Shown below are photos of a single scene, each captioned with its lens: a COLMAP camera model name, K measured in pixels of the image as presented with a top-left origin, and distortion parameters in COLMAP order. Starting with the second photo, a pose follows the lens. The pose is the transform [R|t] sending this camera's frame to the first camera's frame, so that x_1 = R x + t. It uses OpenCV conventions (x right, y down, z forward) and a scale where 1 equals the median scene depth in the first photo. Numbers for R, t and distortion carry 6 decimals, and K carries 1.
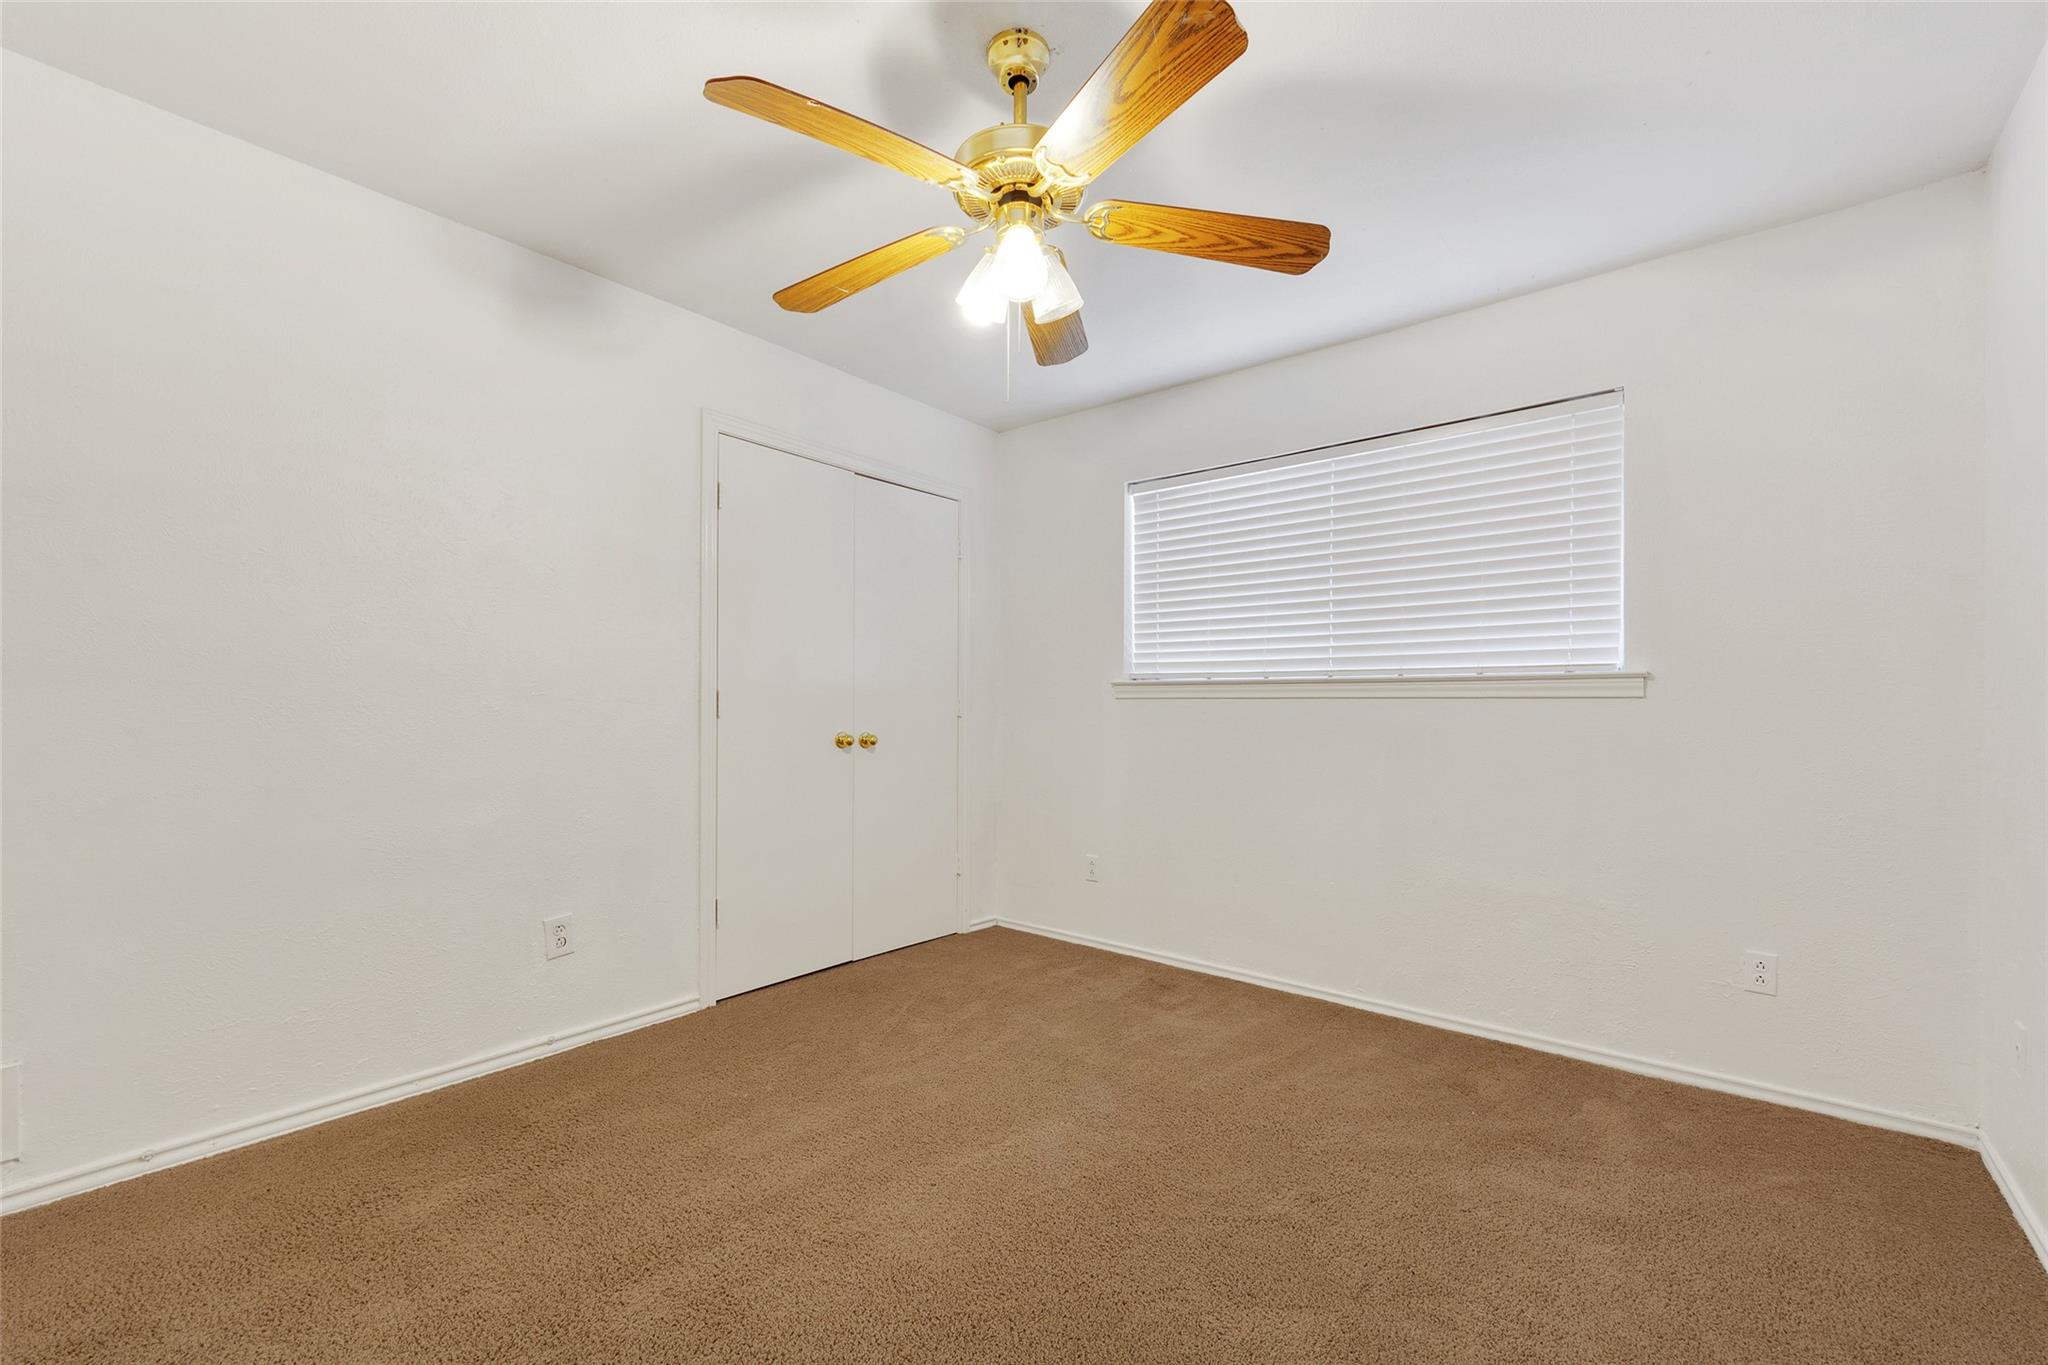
lens RADIAL K [[843.3, 0, 1015.9], [0, 843.3, 699.9], [0, 0, 1]] dist [0.008208, 0.000415]
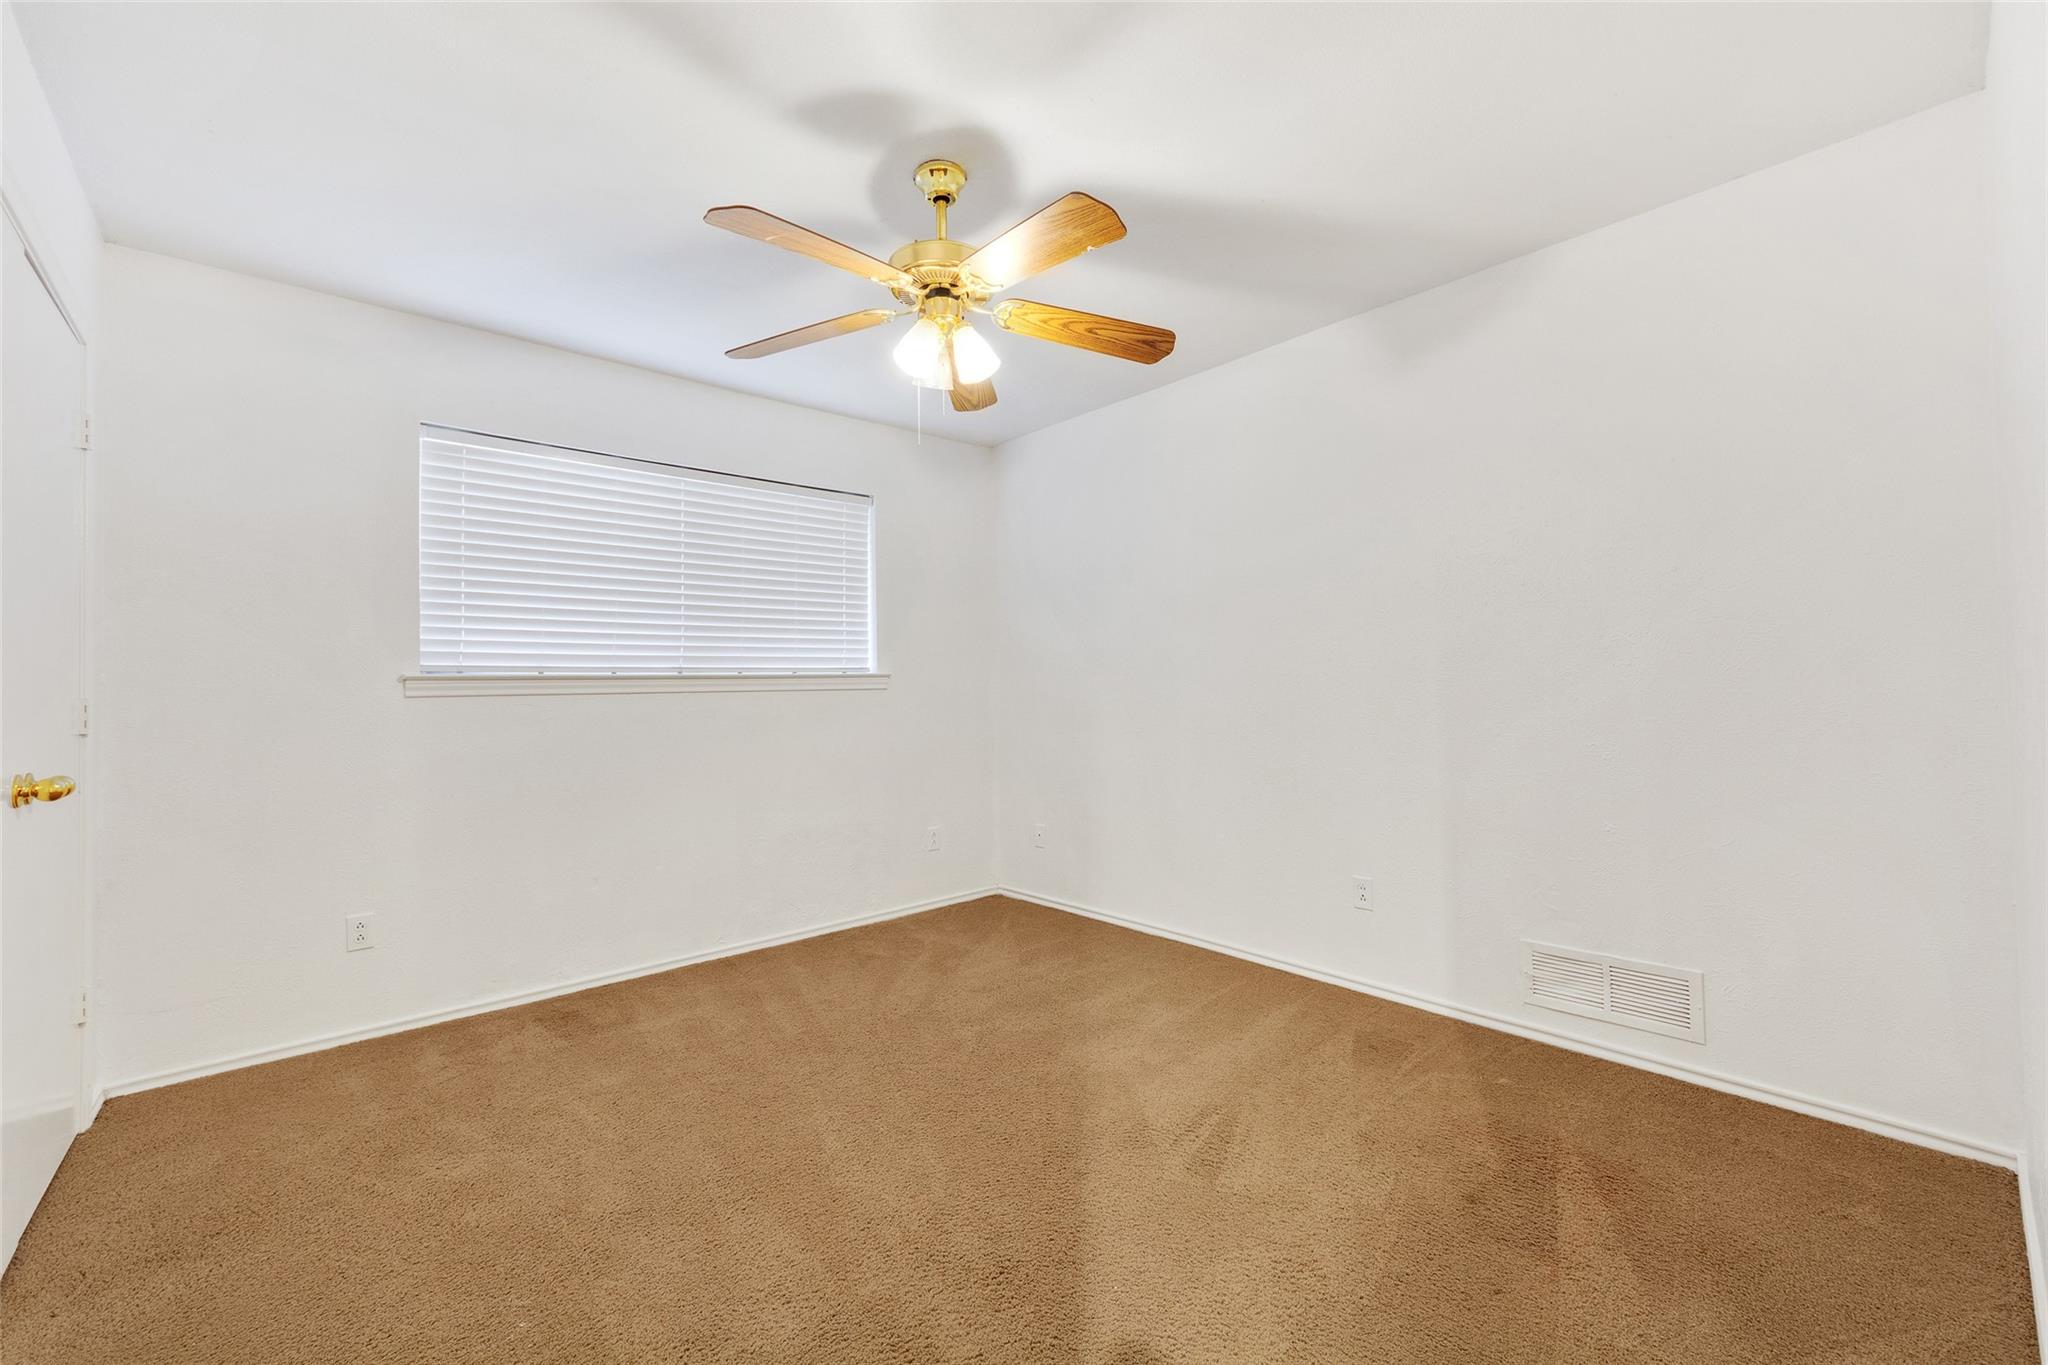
lens RADIAL K [[843.3, 0, 1027.9], [0, 843.3, 684.9], [0, 0, 1]] dist [0.008208, 0.000415]
pose [[0.148459, 0.001776, 0.988917, -0.655011], [0.018558, 0.999817, -0.004581, 0.001274], [-0.988744, 0.019032, 0.148399, 0.387867]]
